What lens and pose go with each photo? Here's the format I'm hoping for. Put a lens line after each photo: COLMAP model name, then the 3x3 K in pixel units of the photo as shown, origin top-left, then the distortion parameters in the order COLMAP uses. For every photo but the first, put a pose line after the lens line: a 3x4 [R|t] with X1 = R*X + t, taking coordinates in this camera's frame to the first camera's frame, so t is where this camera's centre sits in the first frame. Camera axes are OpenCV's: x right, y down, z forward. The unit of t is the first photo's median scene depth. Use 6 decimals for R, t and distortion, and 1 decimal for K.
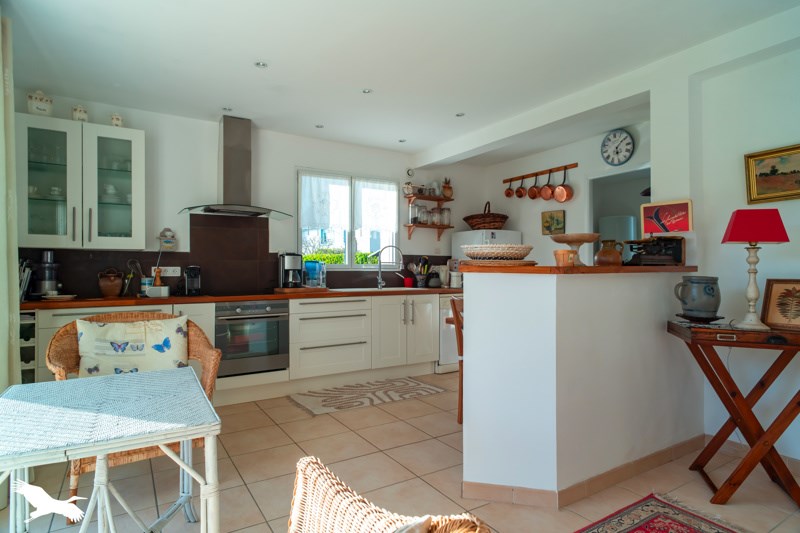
lens RADIAL K [[448.1, 0, 400.7], [0, 448.1, 273.2], [0, 0, 1]] dist [-0.003799, 0.000221]
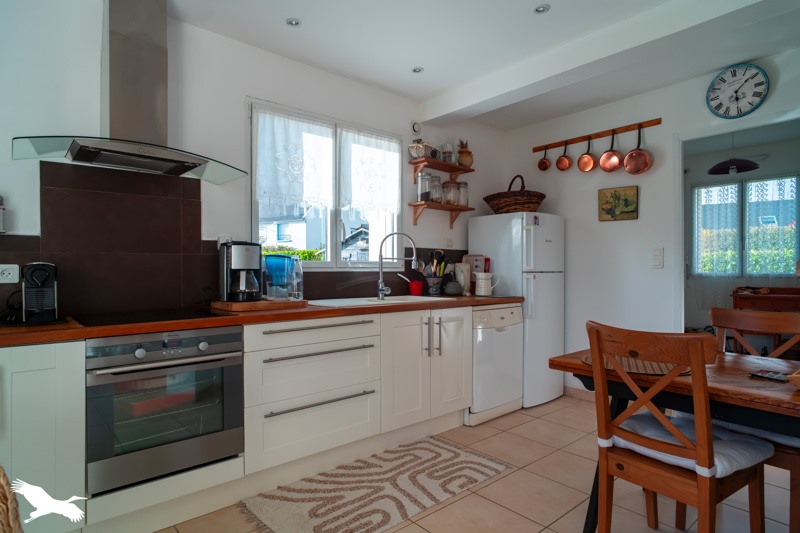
lens RADIAL K [[448.1, 0, 400.7], [0, 448.1, 273.2], [0, 0, 1]] dist [-0.003799, 0.000221]
pose [[0.988681, -0.002183, 0.150017, -0.125061], [0.001935, 0.999997, 0.001795, -0.003826], [-0.150020, -0.001484, 0.988682, 0.386033]]
